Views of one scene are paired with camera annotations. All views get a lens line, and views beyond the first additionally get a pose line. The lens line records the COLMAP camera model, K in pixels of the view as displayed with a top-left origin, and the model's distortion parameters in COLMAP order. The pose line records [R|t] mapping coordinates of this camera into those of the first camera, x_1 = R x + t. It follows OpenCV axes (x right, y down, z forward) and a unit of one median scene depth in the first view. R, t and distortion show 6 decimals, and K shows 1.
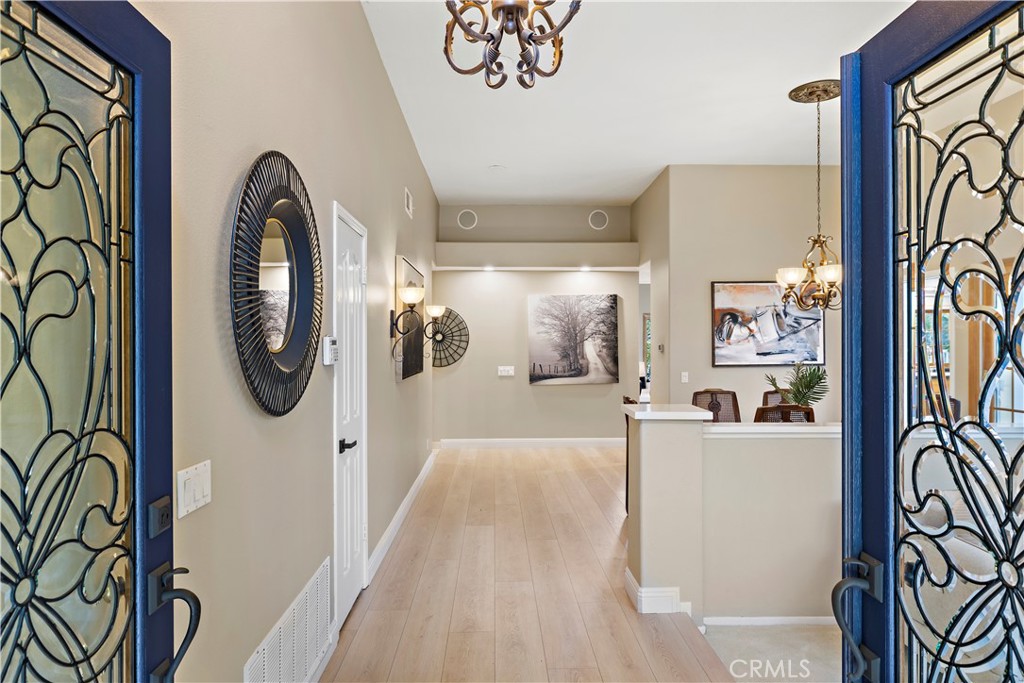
lens RADIAL K [[623.3, 0, 512.0], [0, 623.3, 341.5], [0, 0, 1]] dist [-0.001687, -0.000246]
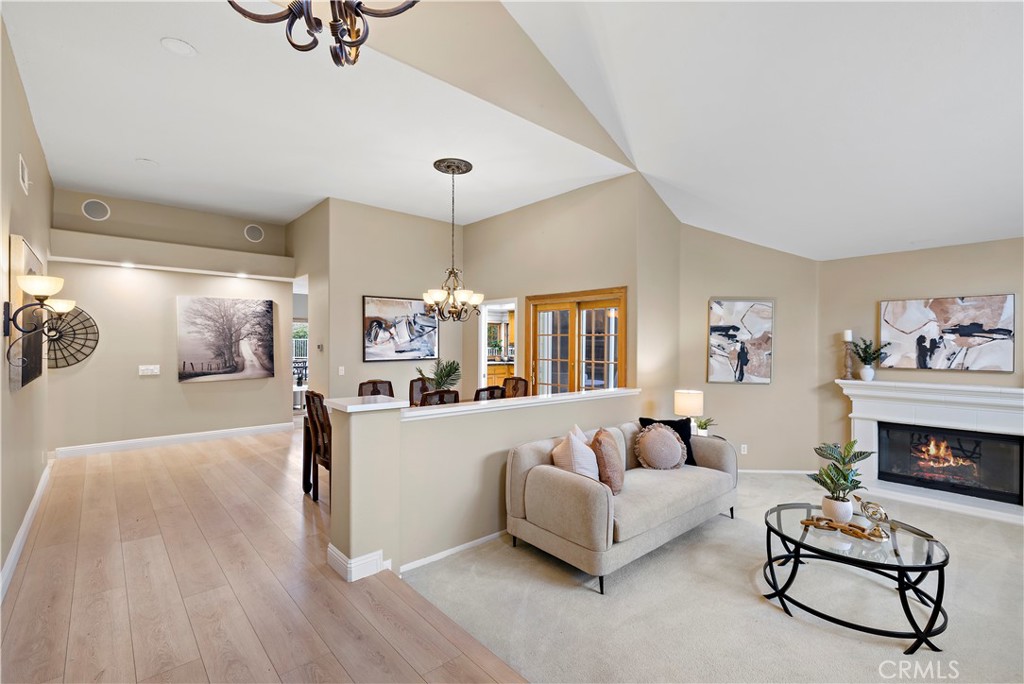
lens RADIAL K [[453.5, 0, 514.5], [0, 453.5, 345.2], [0, 0, 1]] dist [0.001180, -0.000148]
pose [[0.756070, 0.001886, 0.654488, -0.054704], [-0.008327, 0.999943, 0.006737, -0.002758], [-0.654438, -0.010544, 0.756042, 0.089239]]
